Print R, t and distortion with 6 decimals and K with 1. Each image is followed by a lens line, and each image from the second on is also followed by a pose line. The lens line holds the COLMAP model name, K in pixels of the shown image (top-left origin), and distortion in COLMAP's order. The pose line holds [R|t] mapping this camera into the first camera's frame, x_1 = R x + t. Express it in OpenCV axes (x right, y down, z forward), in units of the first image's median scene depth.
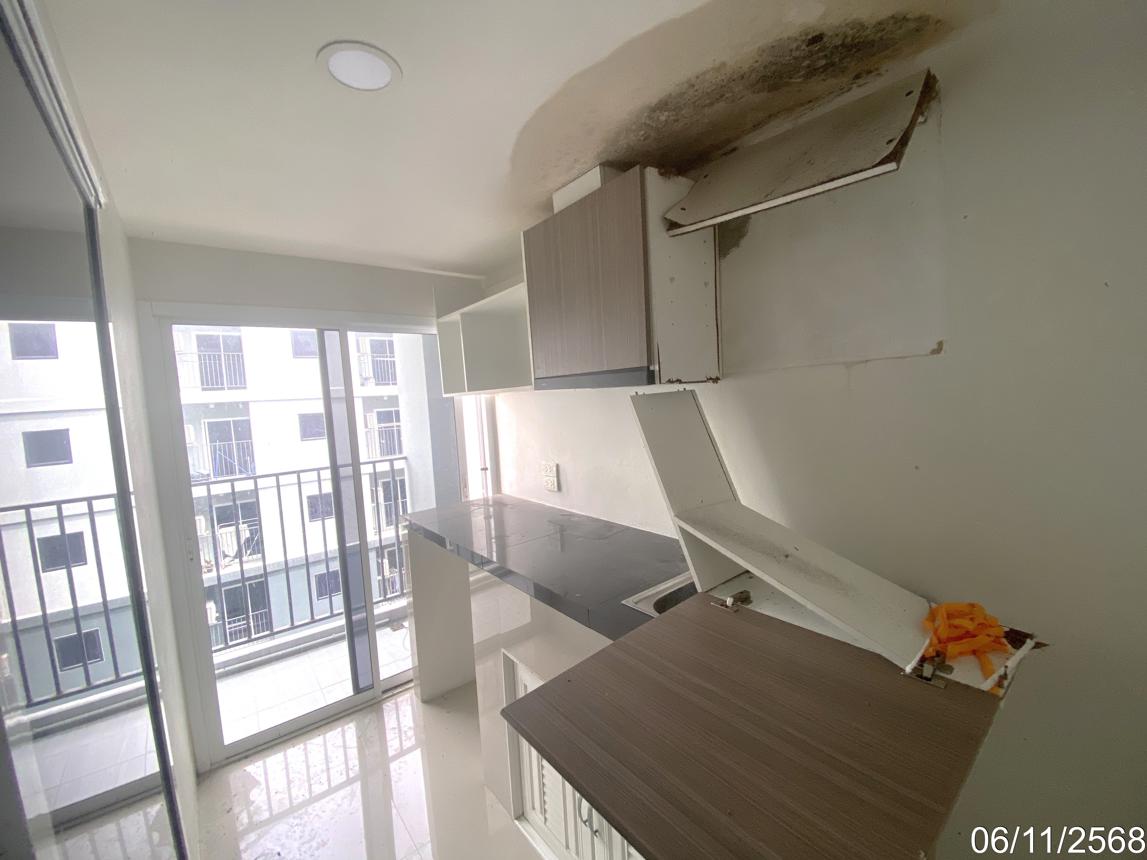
lens RADIAL K [[485.7, 0, 573.5], [0, 485.7, 430.0], [0, 0, 1]] dist [-0.000674, -0.000185]
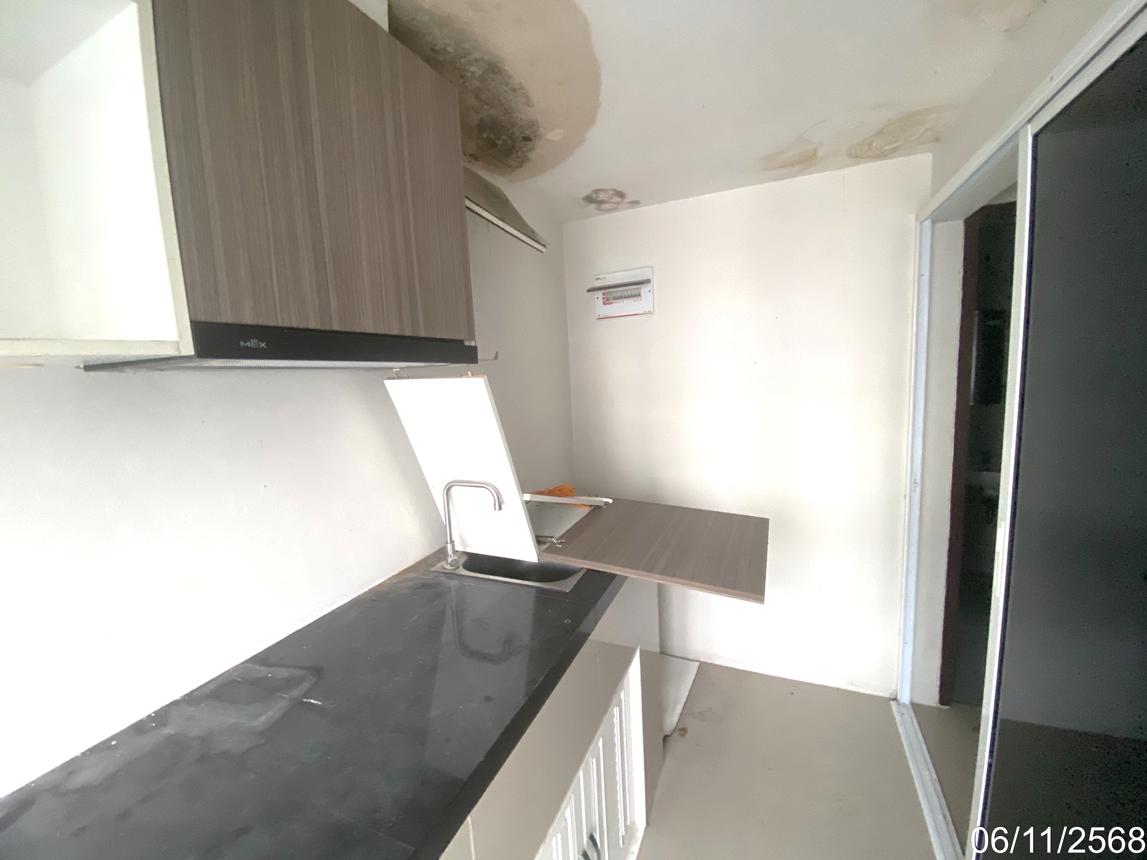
lens RADIAL K [[454.5, 0, 573.5], [0, 454.5, 430.0], [0, 0, 1]] dist [-0.000299, -0.000060]
pose [[-0.453927, -0.036300, 0.890299, -0.703967], [0.149794, 0.981841, 0.116406, -0.056209], [-0.878358, 0.186201, -0.440246, 1.383615]]
